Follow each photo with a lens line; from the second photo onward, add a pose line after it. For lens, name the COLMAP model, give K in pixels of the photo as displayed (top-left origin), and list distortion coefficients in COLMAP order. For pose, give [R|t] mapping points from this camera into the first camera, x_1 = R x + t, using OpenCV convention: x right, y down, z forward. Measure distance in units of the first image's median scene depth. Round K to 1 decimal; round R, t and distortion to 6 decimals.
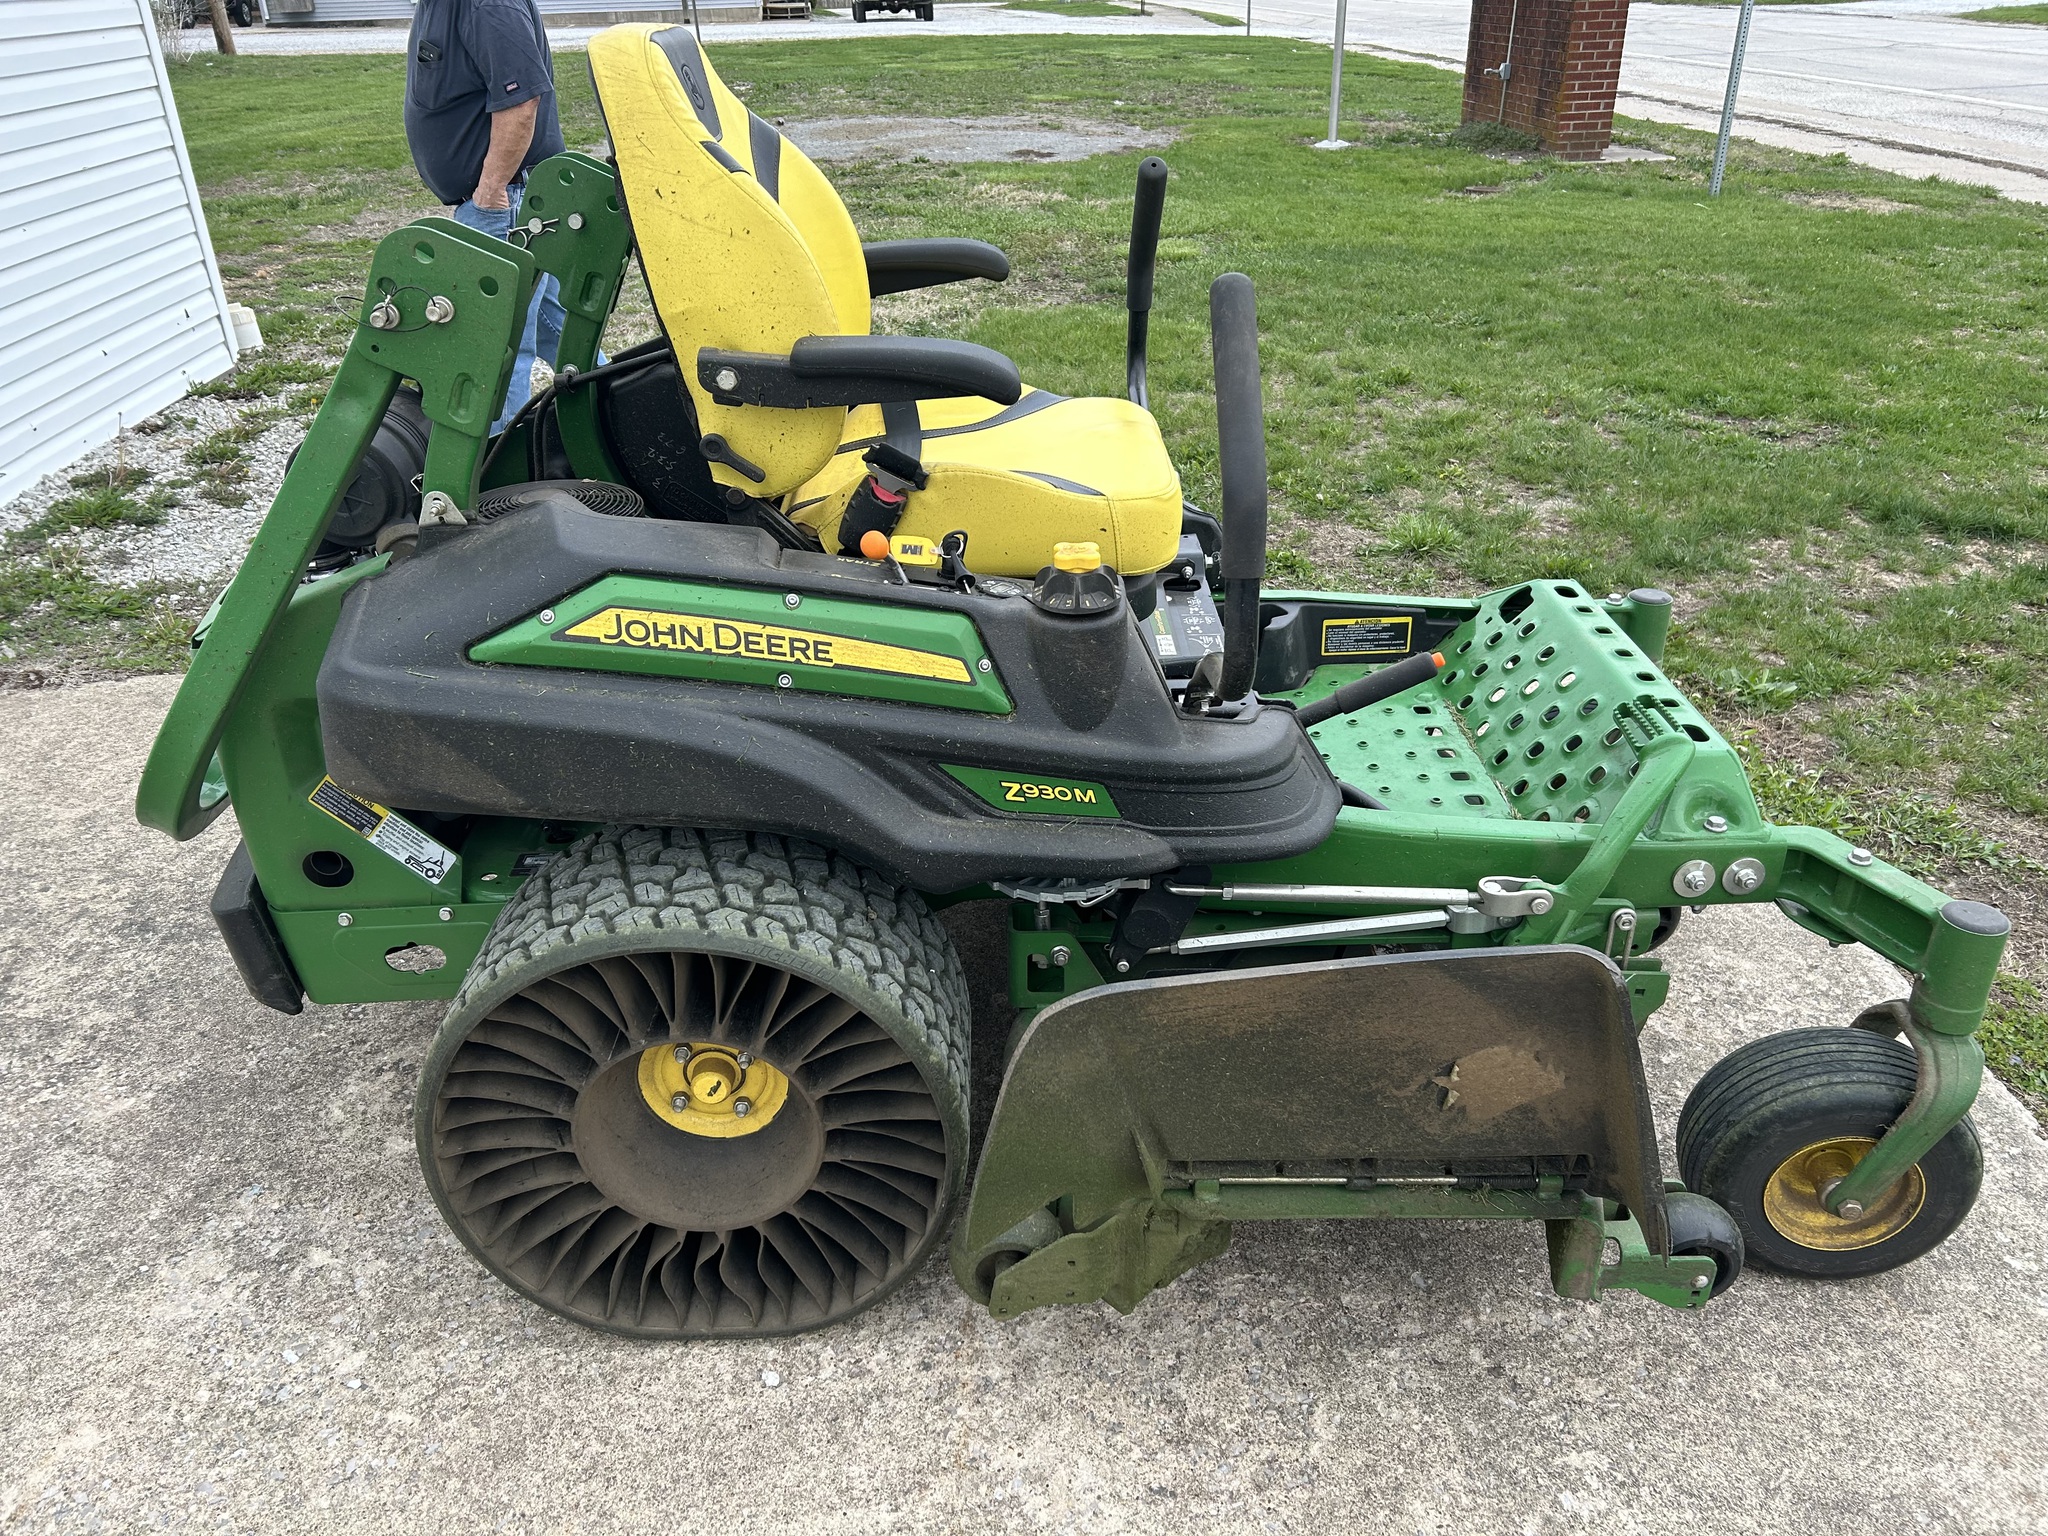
lens RADIAL K [[1547.2, 0, 1035.2], [0, 1547.2, 771.8], [0, 0, 1]] dist [0.055096, -0.059556]
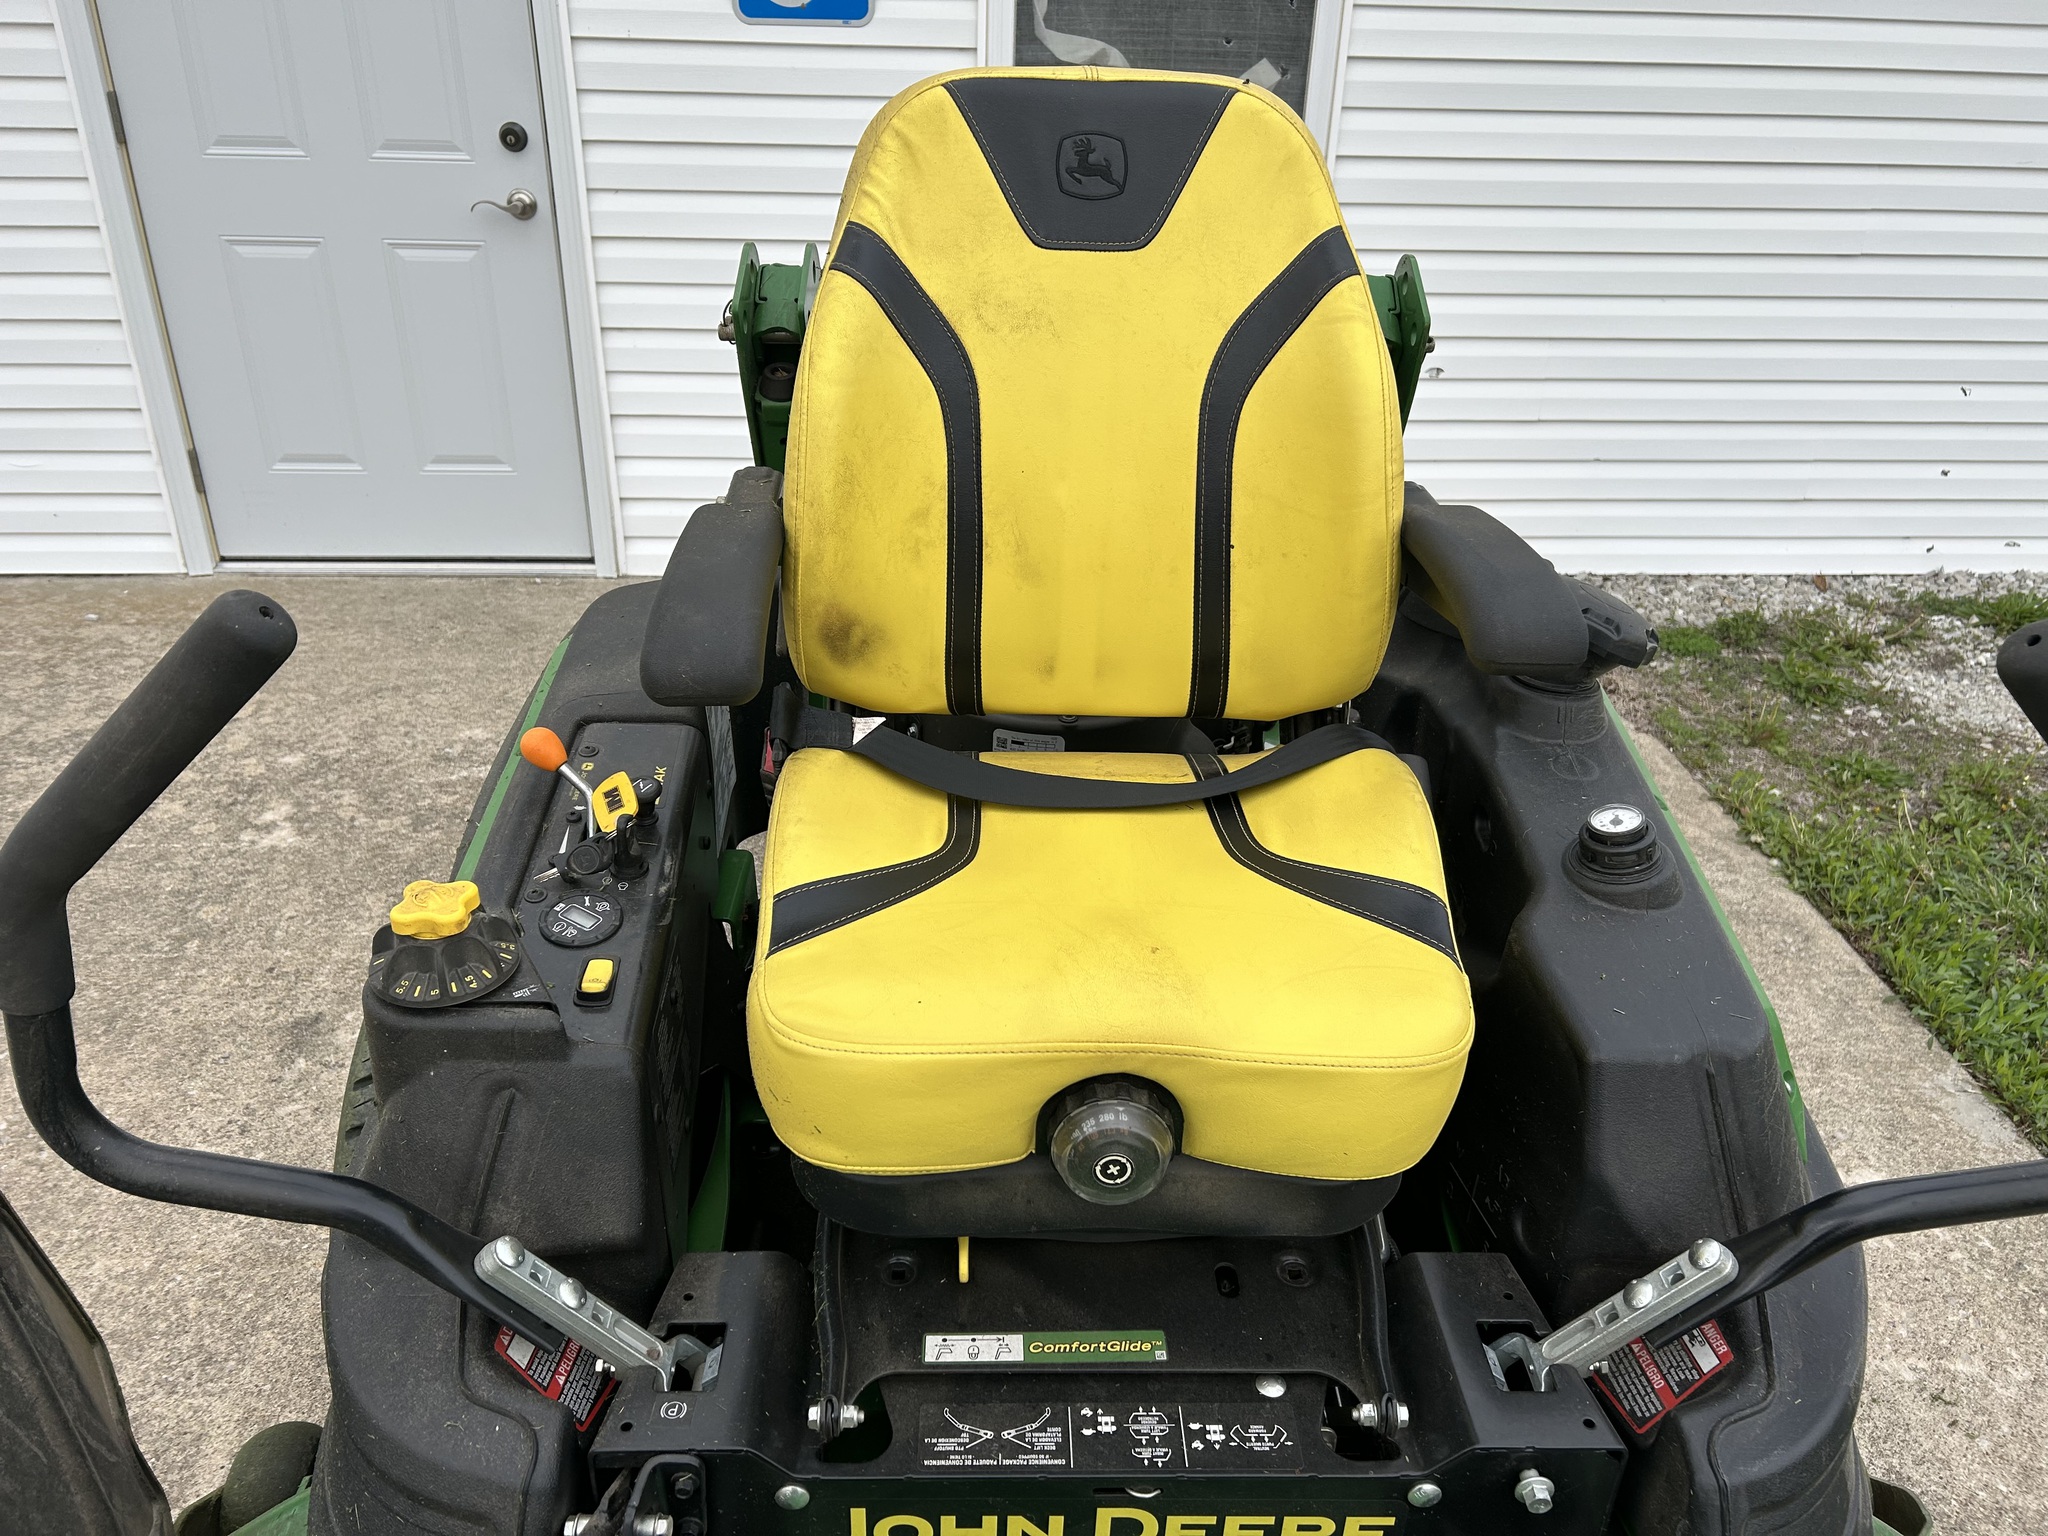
lens RADIAL K [[1547.2, 0, 1030.6], [0, 1547.2, 779.6], [0, 0, 1]] dist [0.055096, -0.059556]
pose [[-0.006237, 0.487303, -0.873210, 0.518765], [-0.488919, 0.760251, 0.427757, -0.530884], [0.872307, 0.429597, 0.233510, 0.970514]]
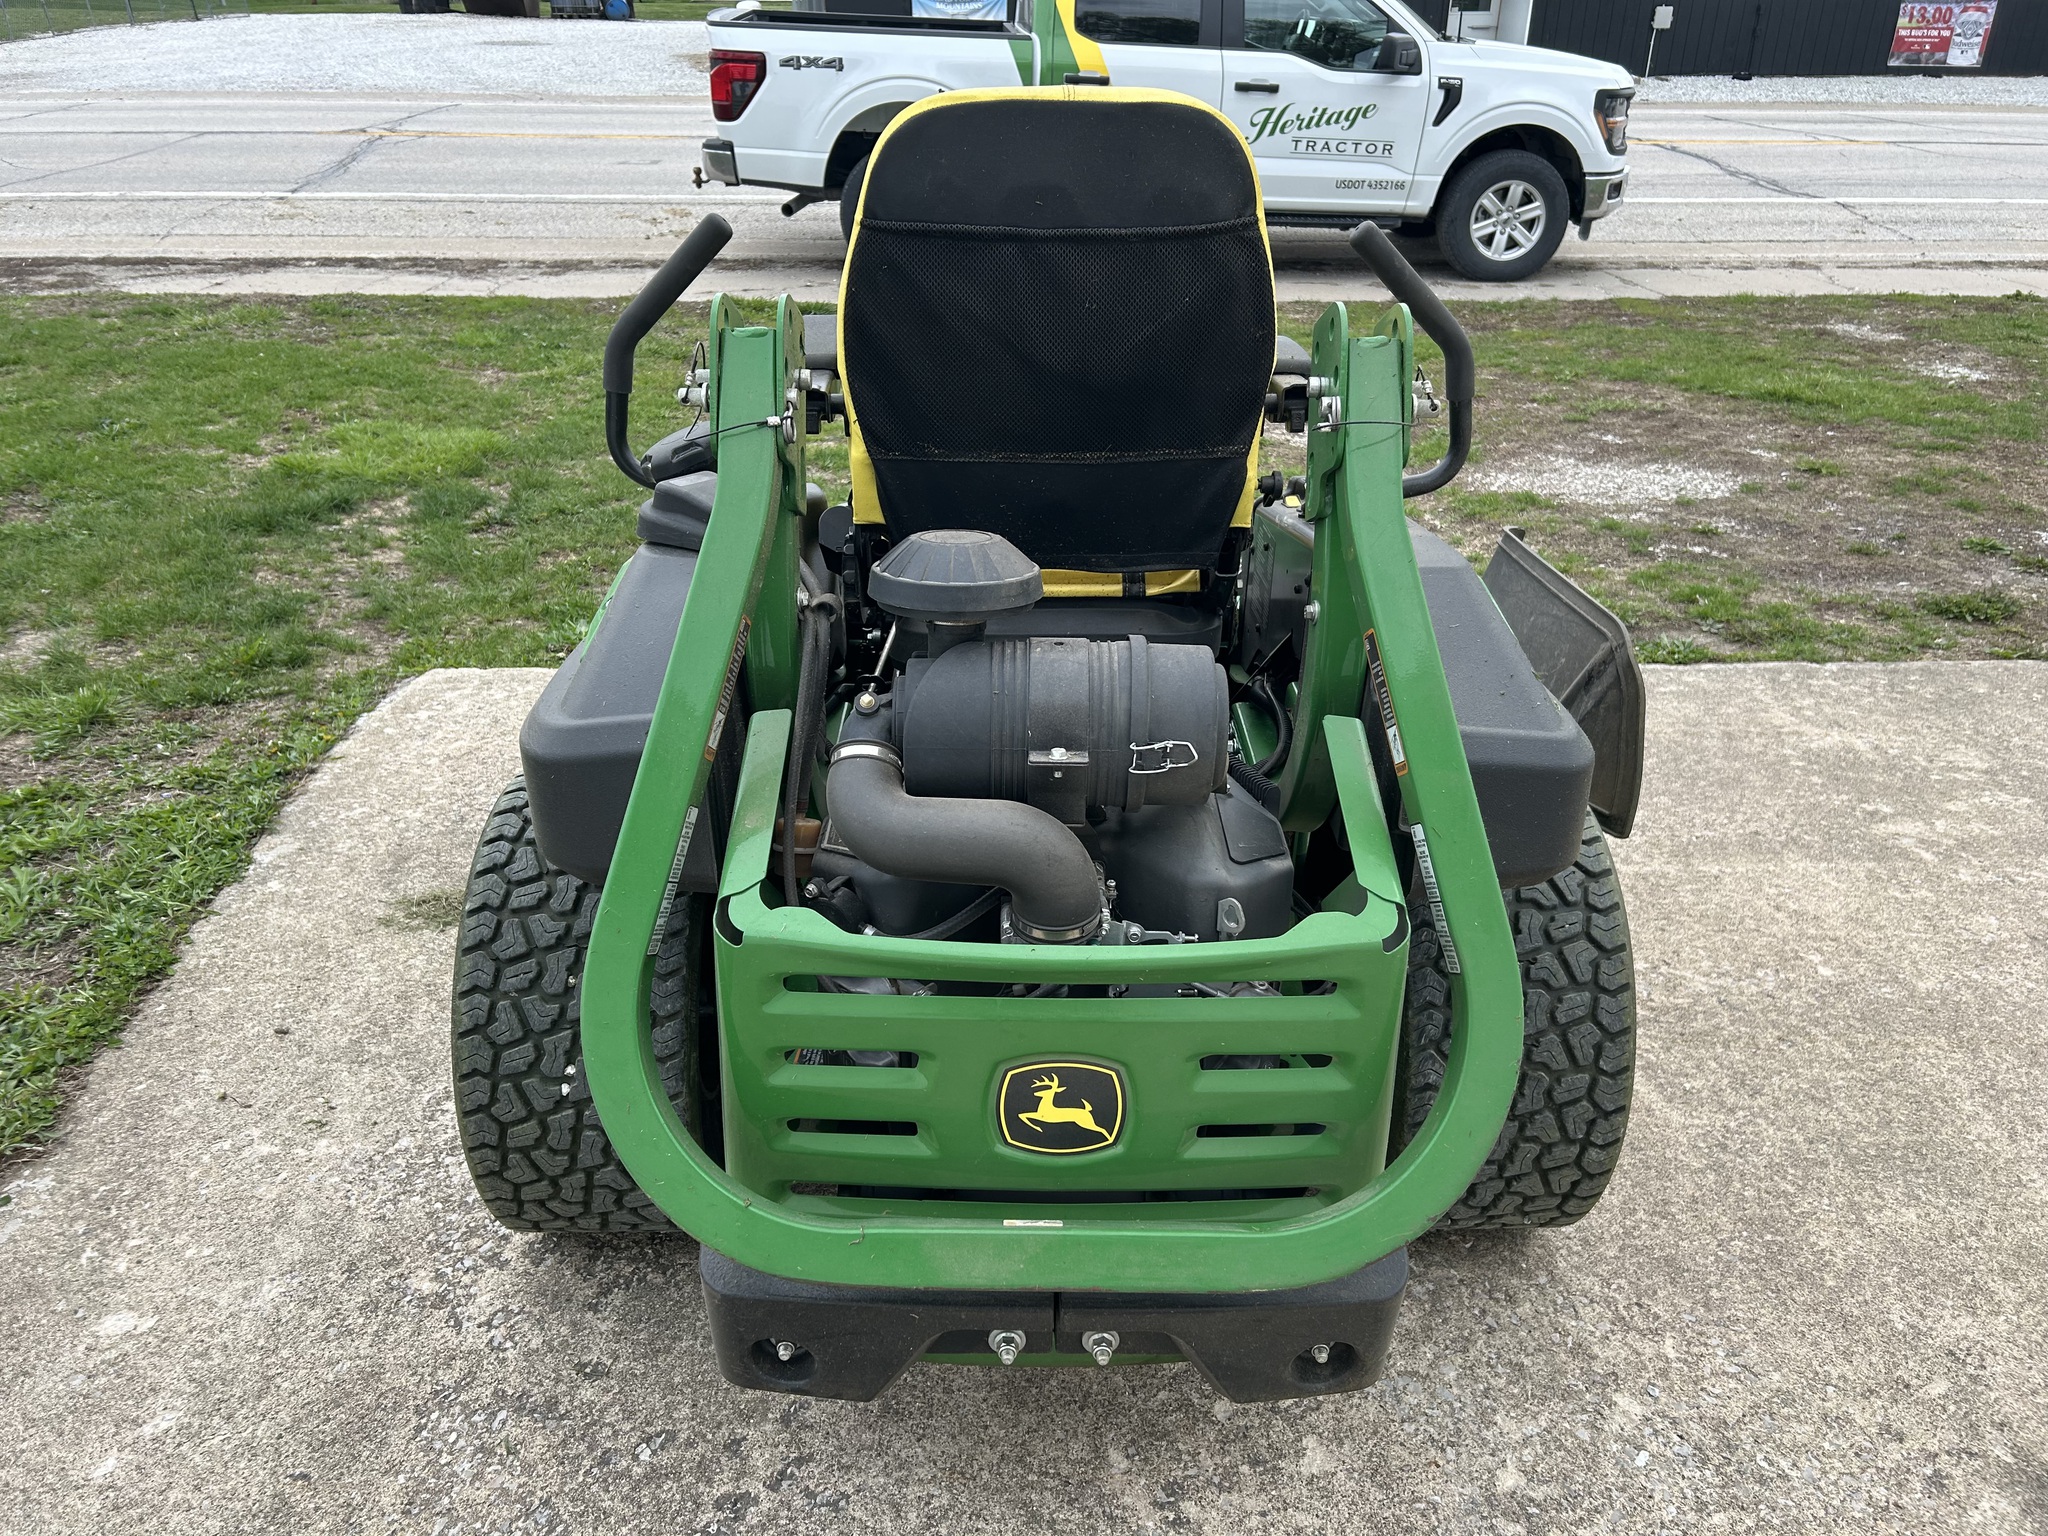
lens RADIAL K [[1547.2, 0, 1029.0], [0, 1547.2, 775.4], [0, 0, 1]] dist [0.055096, -0.059556]
pose [[0.011975, -0.443854, 0.896019, -1.210445], [0.458790, 0.798634, 0.389481, -0.528817], [-0.888464, 0.406421, 0.213200, 1.010305]]
